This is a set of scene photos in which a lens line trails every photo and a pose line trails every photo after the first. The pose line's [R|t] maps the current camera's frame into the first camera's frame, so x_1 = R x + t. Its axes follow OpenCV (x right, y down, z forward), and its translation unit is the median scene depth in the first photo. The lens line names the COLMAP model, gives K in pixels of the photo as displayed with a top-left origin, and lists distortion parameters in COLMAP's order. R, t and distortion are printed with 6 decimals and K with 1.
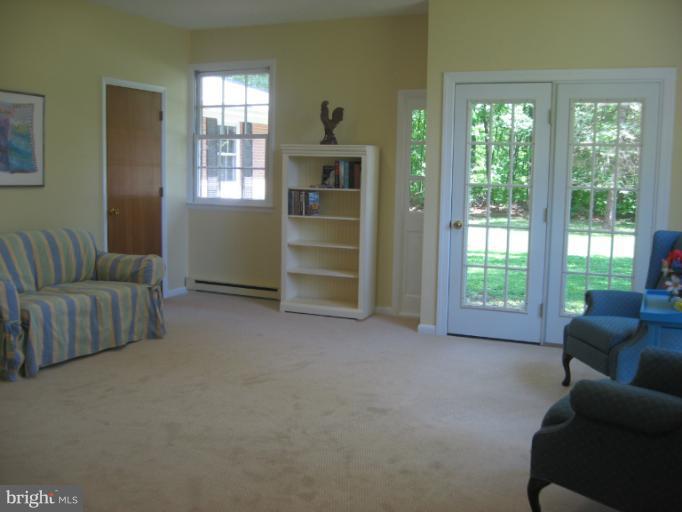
lens RADIAL K [[720.7, 0, 341.0], [0, 720.7, 256.0], [0, 0, 1]] dist [-0.122541, 0.018595]
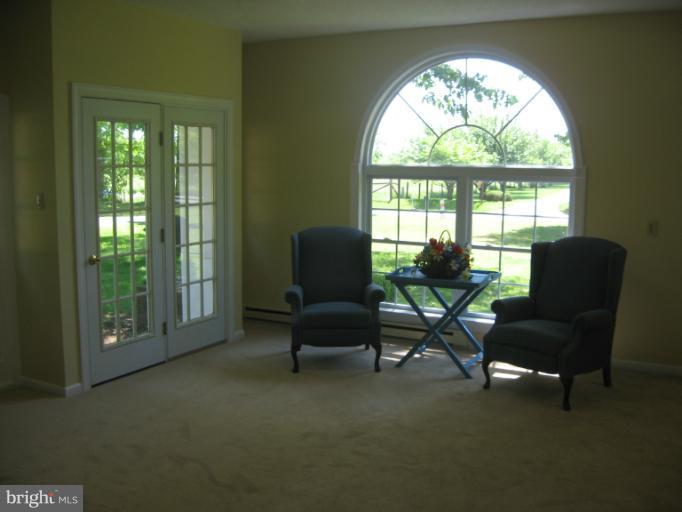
lens RADIAL K [[720.7, 0, 341.0], [0, 720.7, 256.0], [0, 0, 1]] dist [-0.122541, 0.018595]
pose [[0.066916, -0.148969, 0.986575, -0.714514], [0.115167, 0.983336, 0.140668, -0.145012], [-0.991090, 0.104208, 0.082957, 0.679157]]
